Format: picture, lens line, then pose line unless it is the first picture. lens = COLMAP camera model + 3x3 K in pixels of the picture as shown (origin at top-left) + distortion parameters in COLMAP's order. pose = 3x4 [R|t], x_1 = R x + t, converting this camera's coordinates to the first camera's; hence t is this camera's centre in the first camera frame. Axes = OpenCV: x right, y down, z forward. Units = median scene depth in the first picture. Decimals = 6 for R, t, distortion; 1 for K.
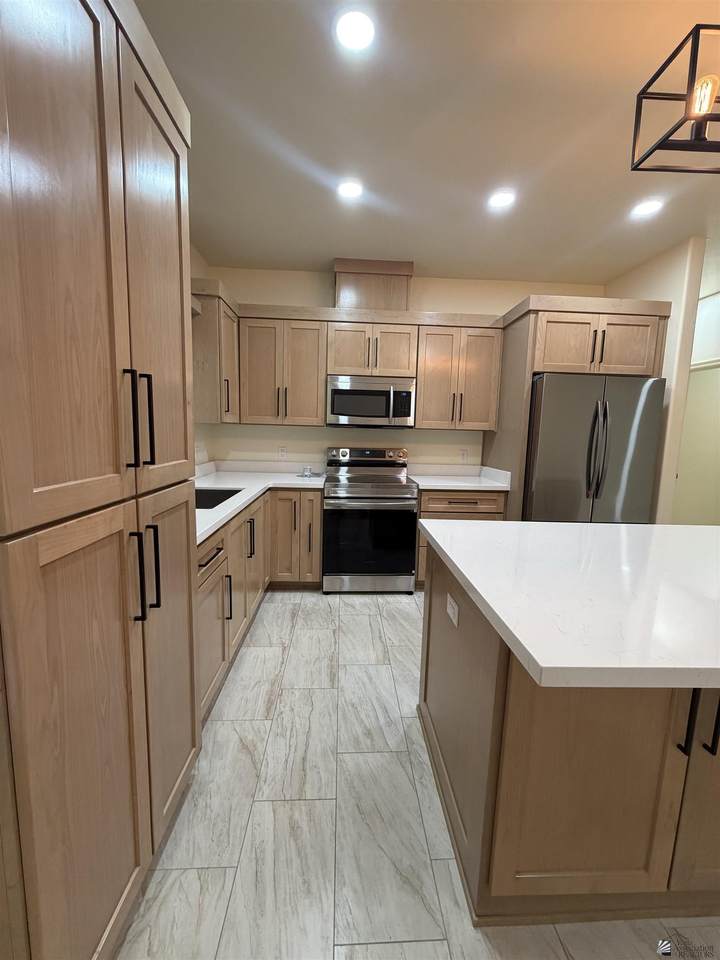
lens RADIAL K [[376.6, 0, 360.1], [0, 376.6, 478.4], [0, 0, 1]] dist [-0.000580, -0.000083]
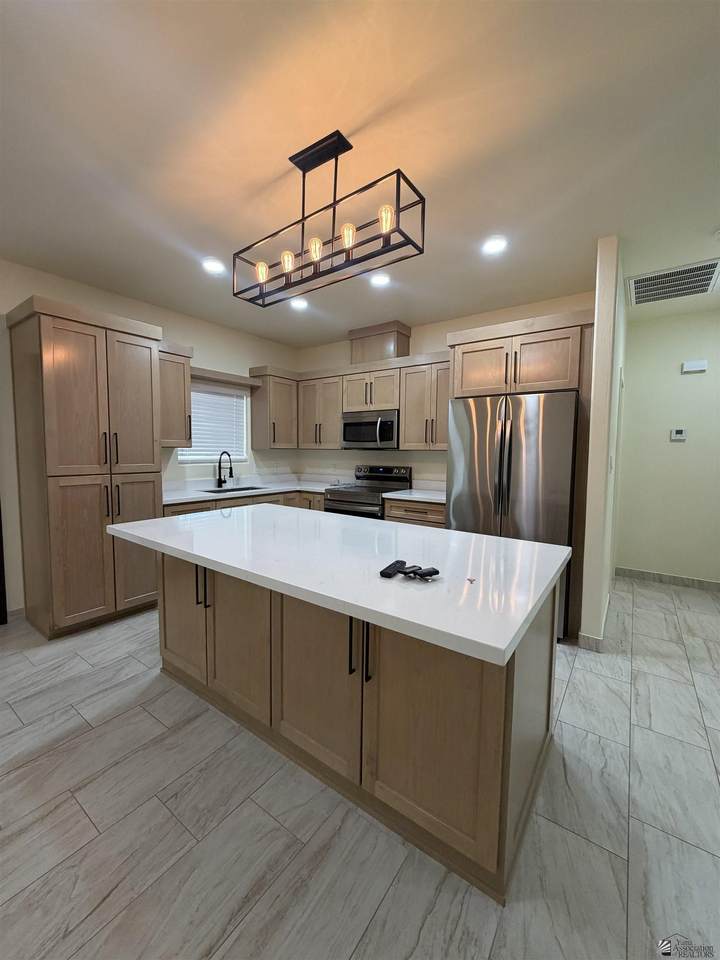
lens RADIAL K [[376.6, 0, 364.8], [0, 376.6, 480.6], [0, 0, 1]] dist [-0.000580, -0.000083]
pose [[0.790230, 0.031295, -0.612010, 0.843475], [-0.068433, 0.996955, -0.037382, 0.021912], [0.608977, 0.071422, 0.789966, -0.035337]]
